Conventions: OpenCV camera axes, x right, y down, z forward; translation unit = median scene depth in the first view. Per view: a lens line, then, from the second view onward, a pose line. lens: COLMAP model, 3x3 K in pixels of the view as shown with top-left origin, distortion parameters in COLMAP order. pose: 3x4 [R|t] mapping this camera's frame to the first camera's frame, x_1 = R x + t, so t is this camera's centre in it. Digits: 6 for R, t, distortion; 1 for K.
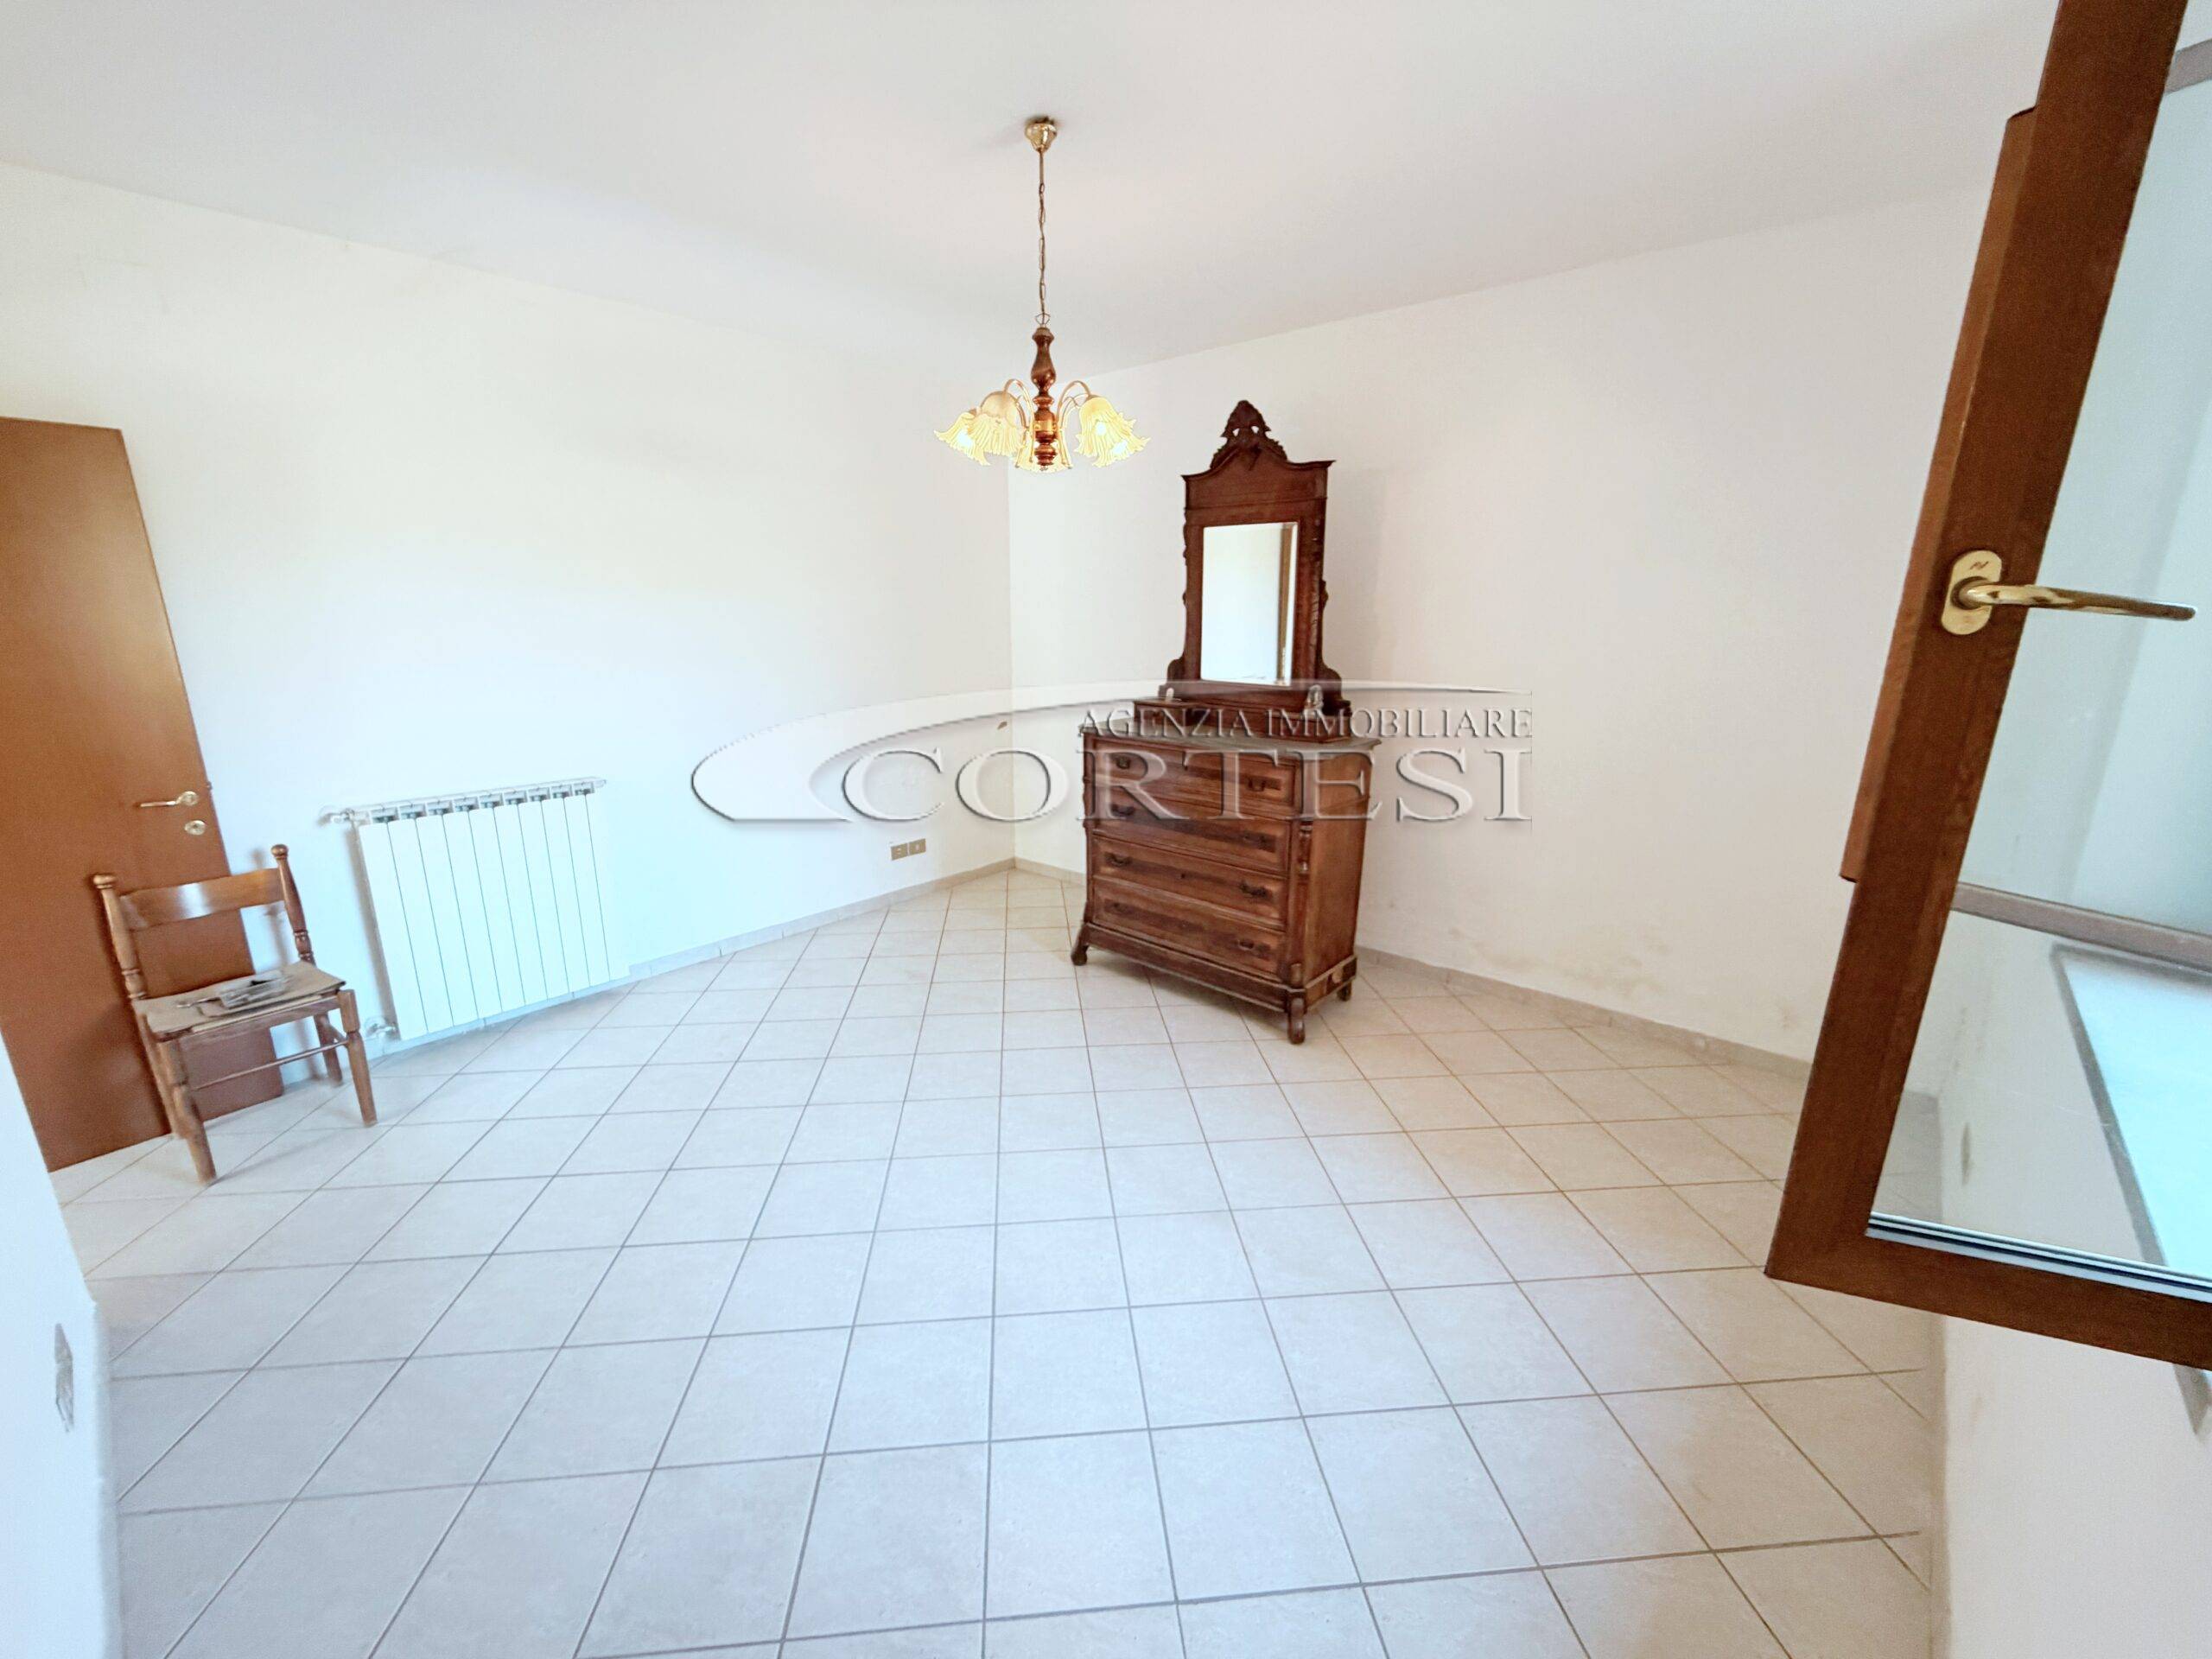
lens RADIAL K [[883.3, 0, 1101.8], [0, 883.3, 830.1], [0, 0, 1]] dist [-0.001067, 0.000577]
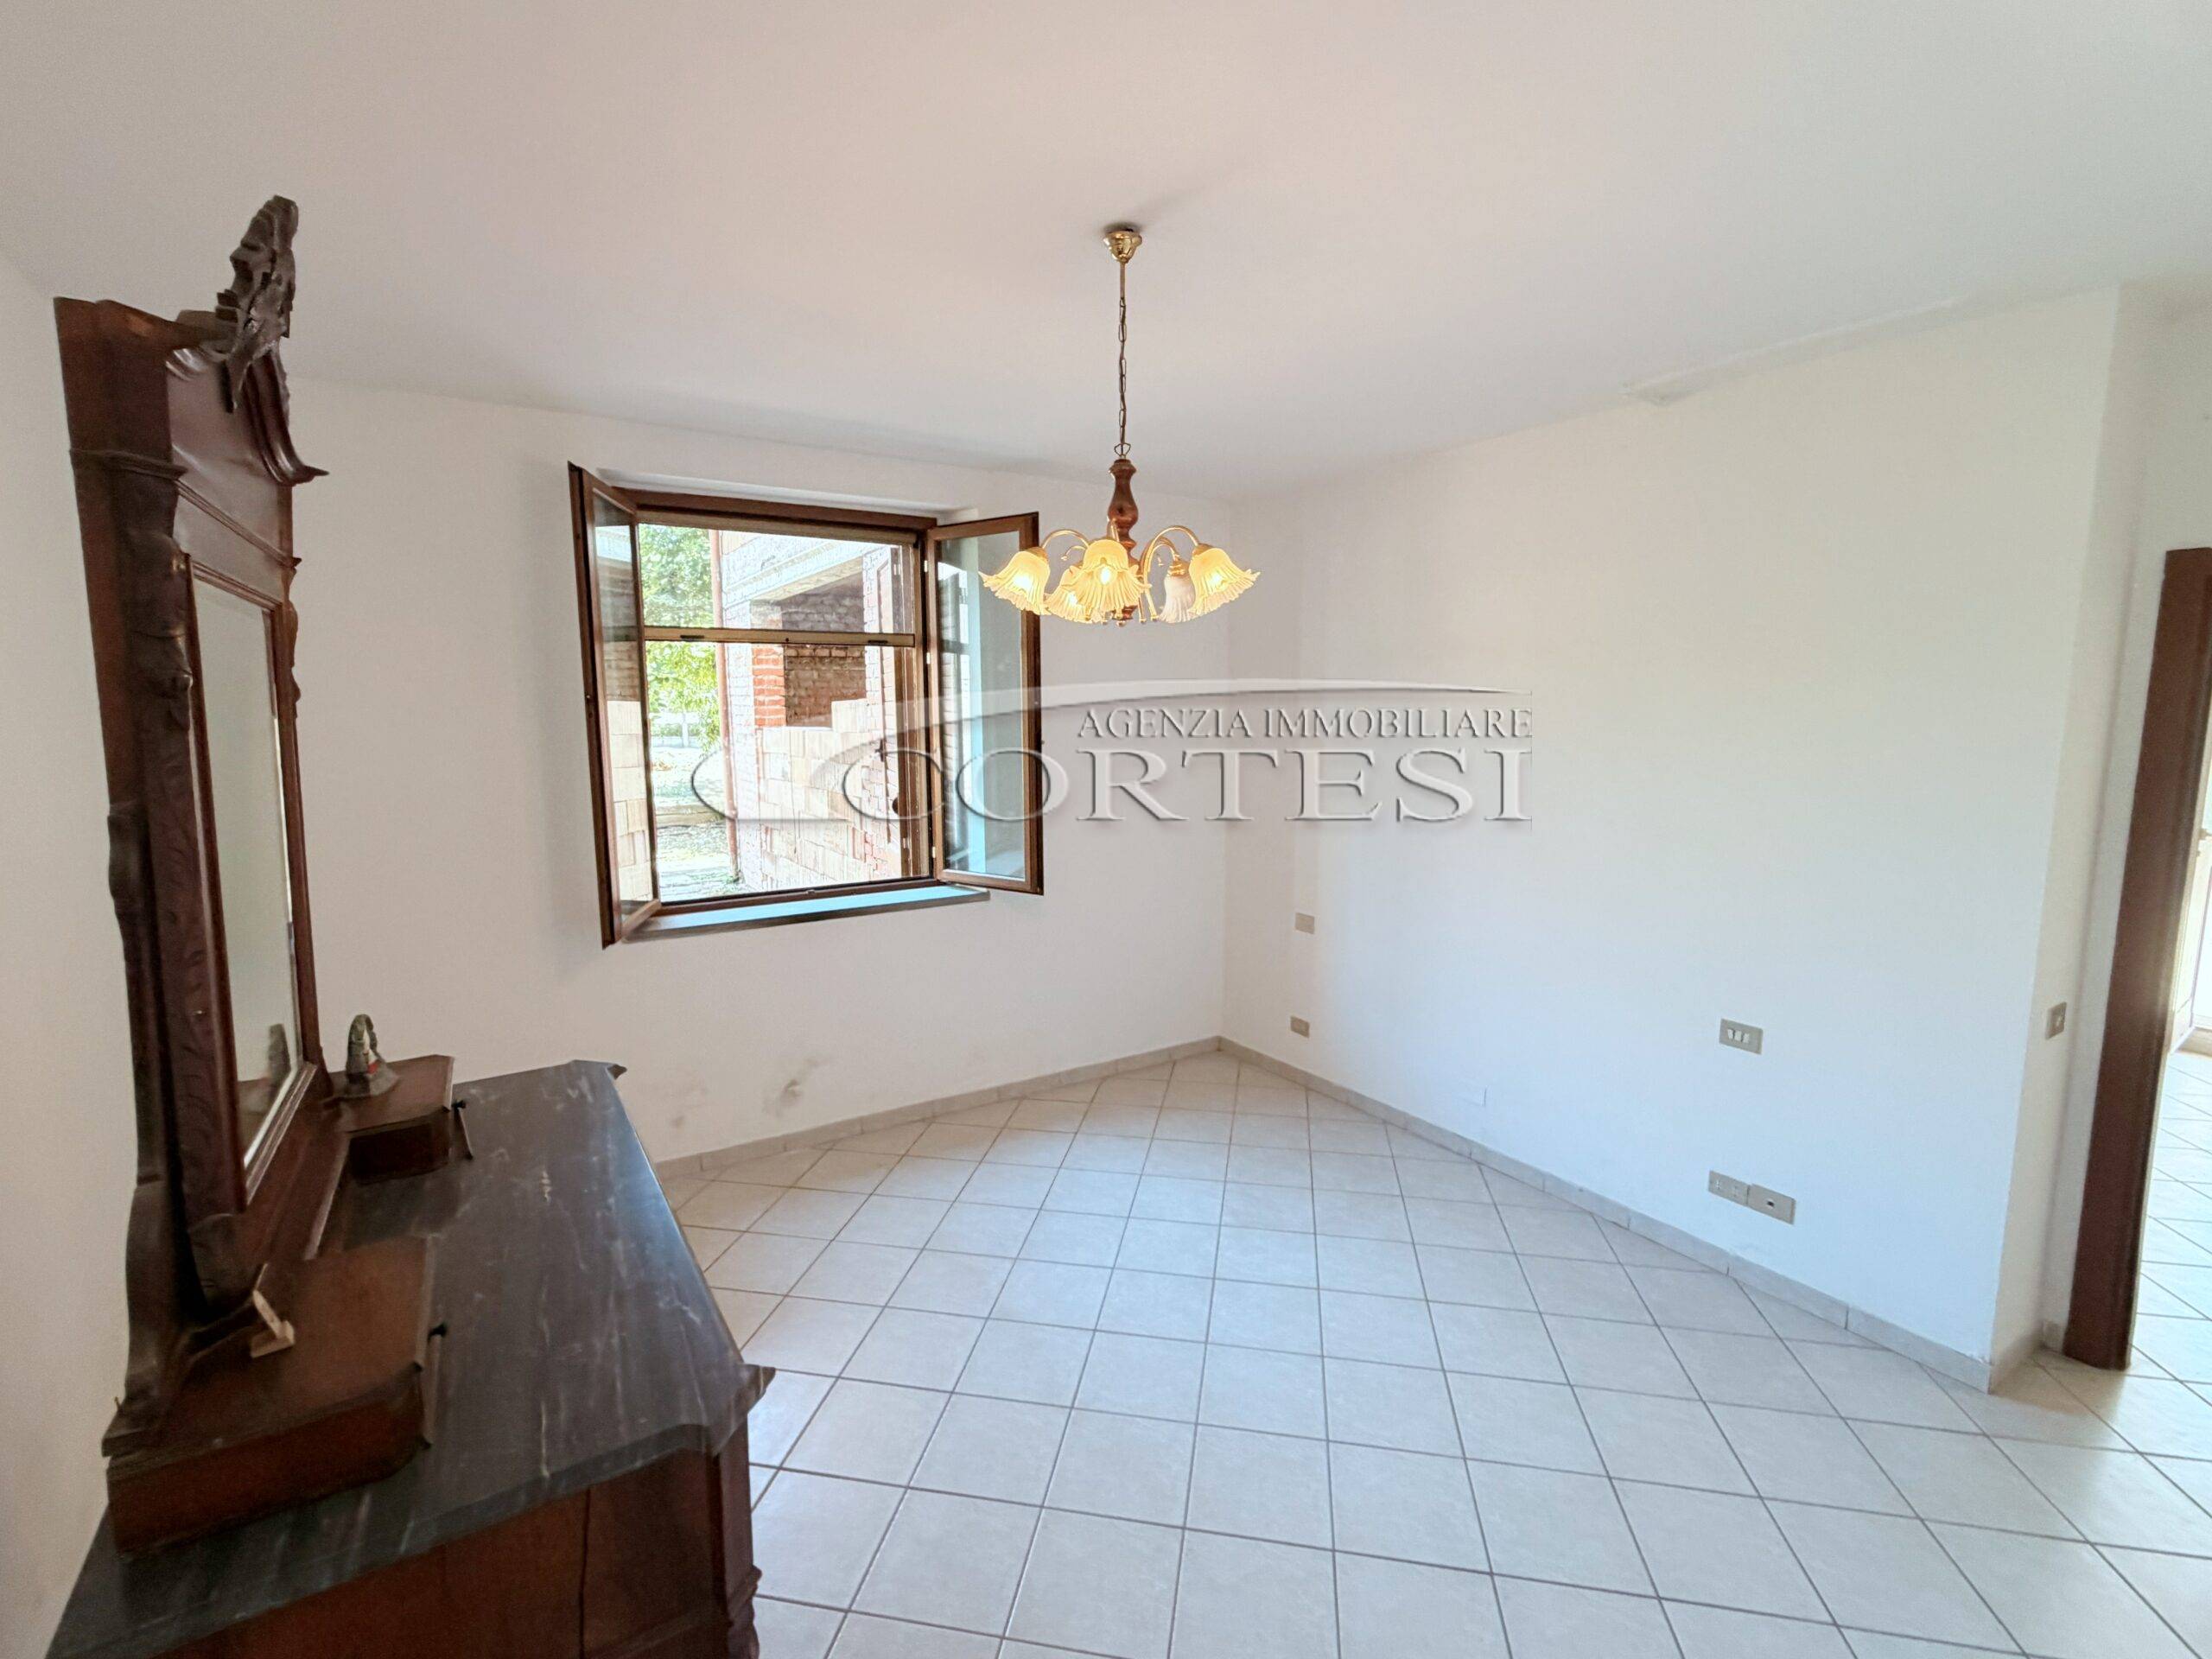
lens RADIAL K [[982.4, 0, 1106.0], [0, 982.4, 829.5], [0, 0, 1]] dist [-0.000453, 0.000184]
pose [[-0.963421, -0.037249, 0.265392, -0.207171], [0.063913, 0.929784, 0.362515, -0.393172], [-0.260260, 0.366217, -0.893392, 1.314153]]
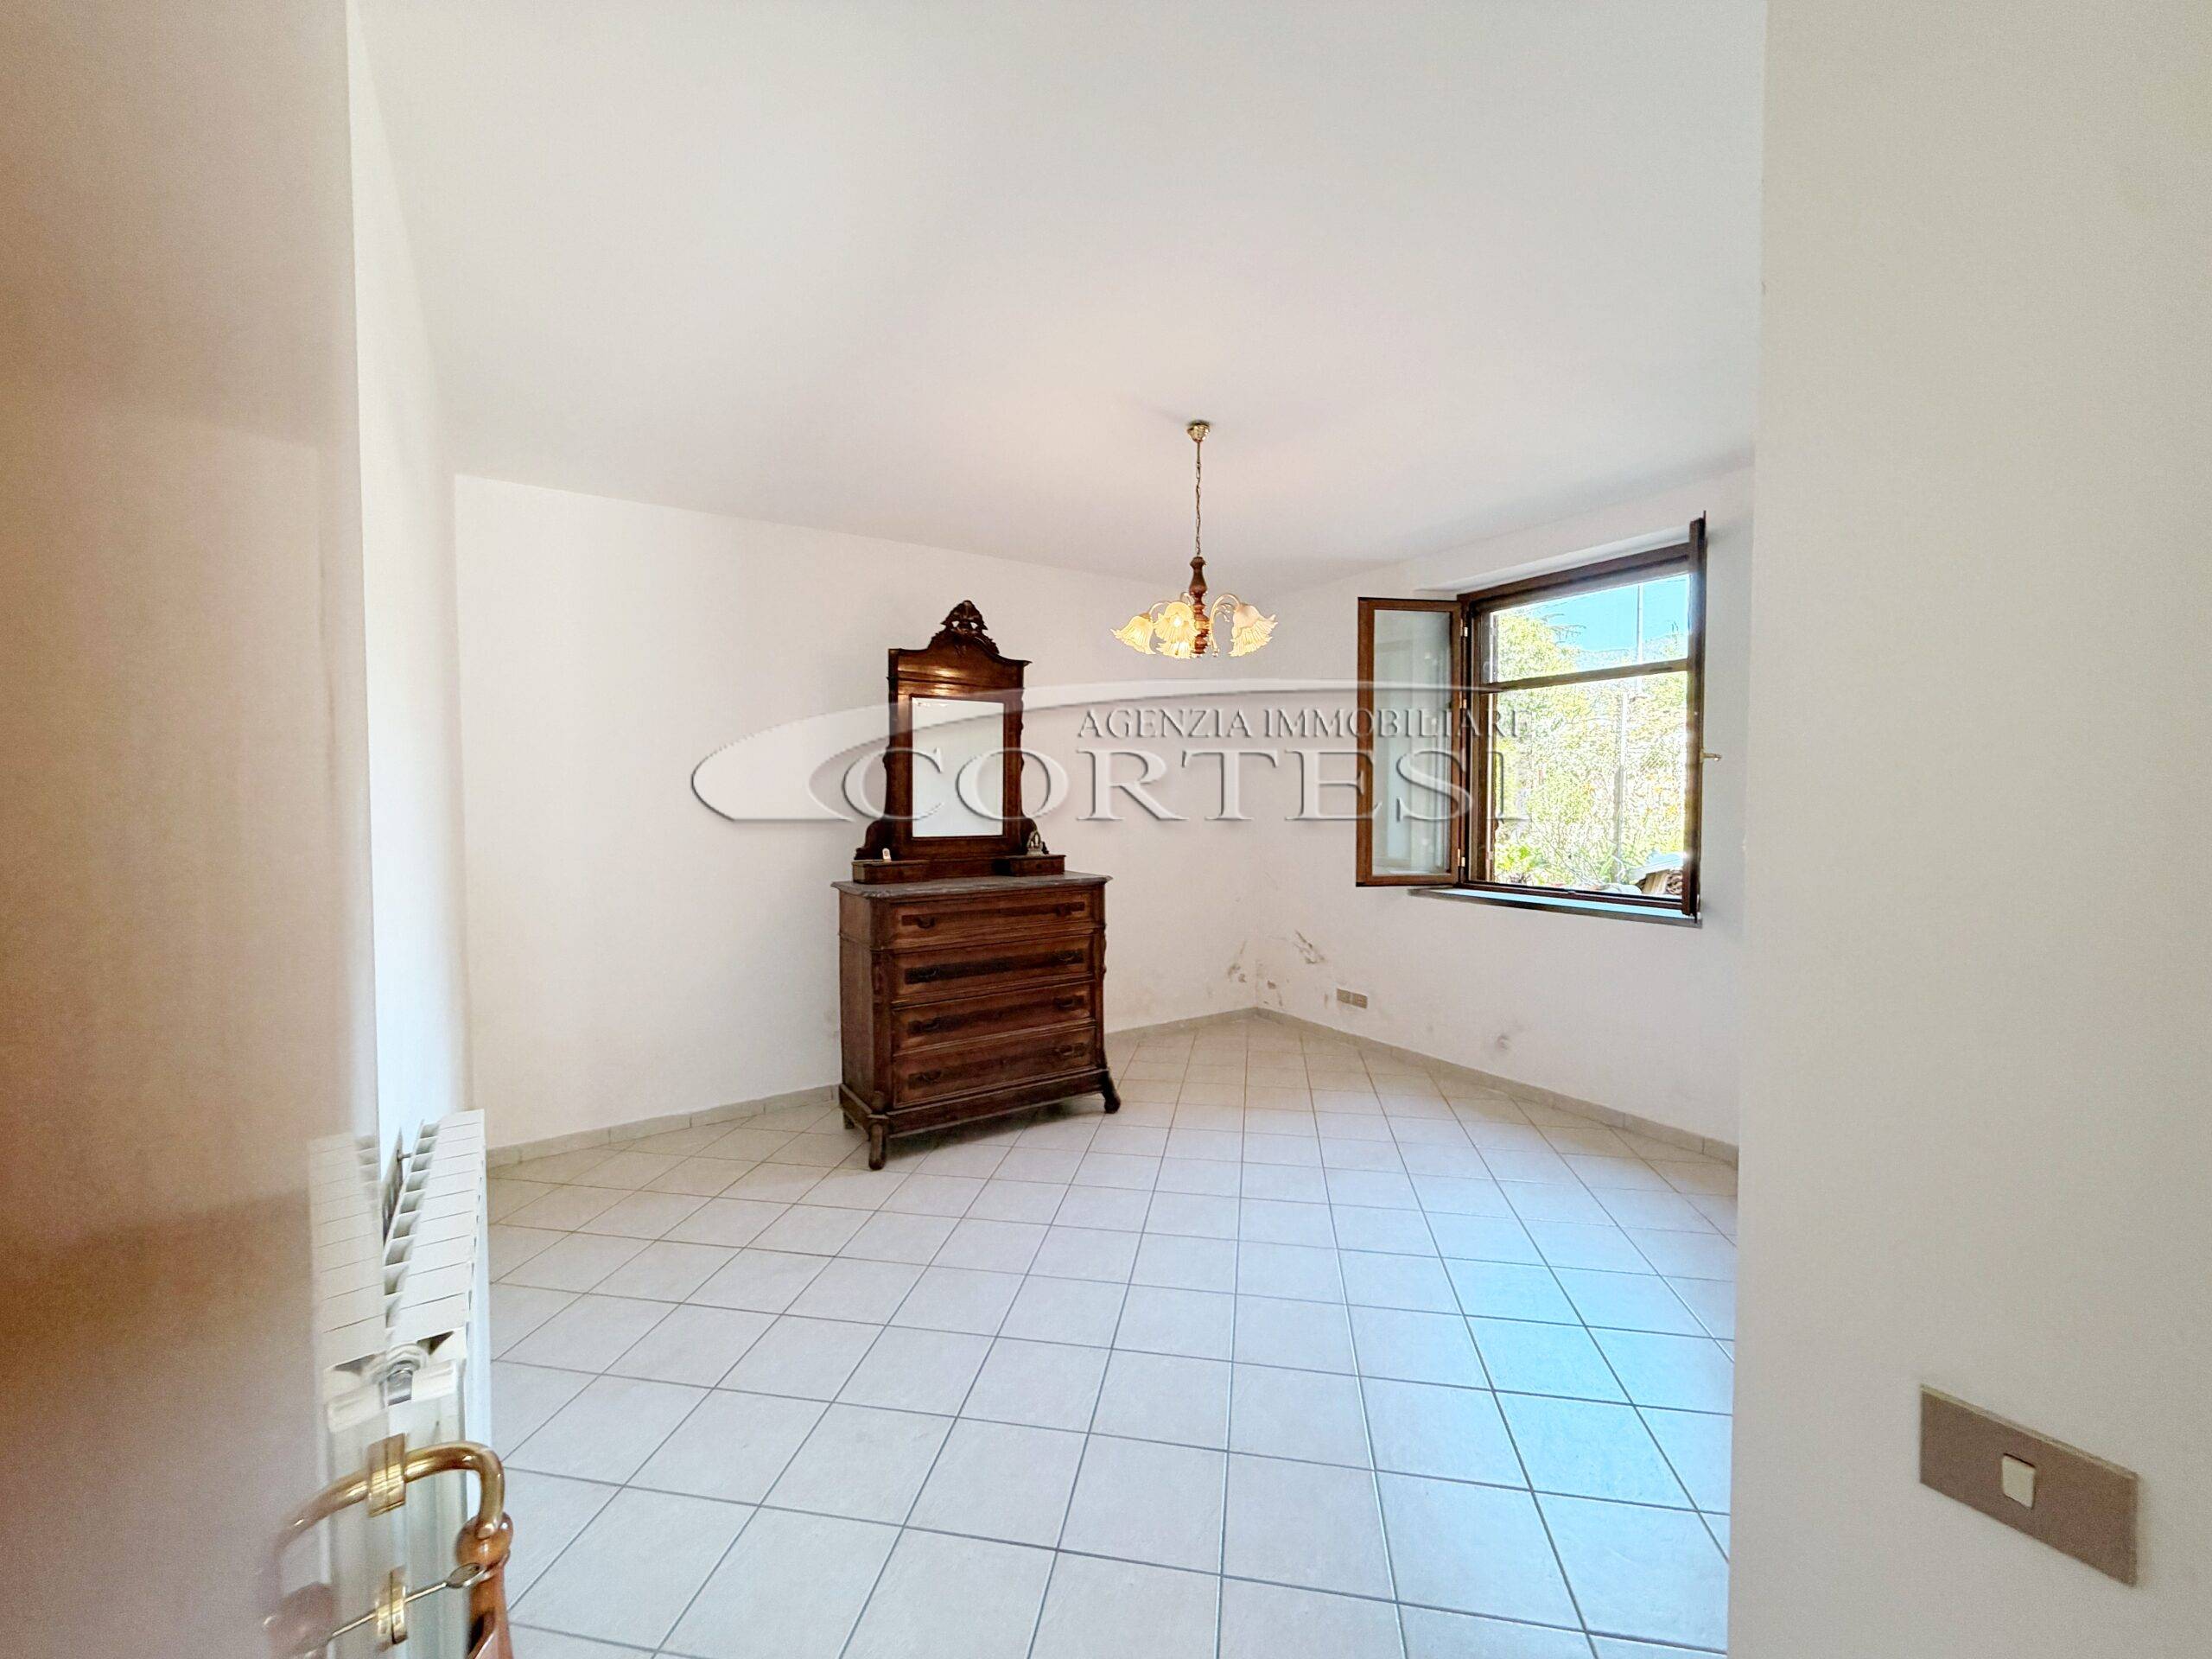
lens RADIAL K [[883.3, 0, 1101.8], [0, 883.3, 830.1], [0, 0, 1]] dist [-0.001067, 0.000577]
pose [[0.269824, -0.042739, 0.961961, -0.957108], [0.244532, 0.969305, -0.025525, -0.113618], [-0.931343, 0.242117, 0.271993, 0.588698]]
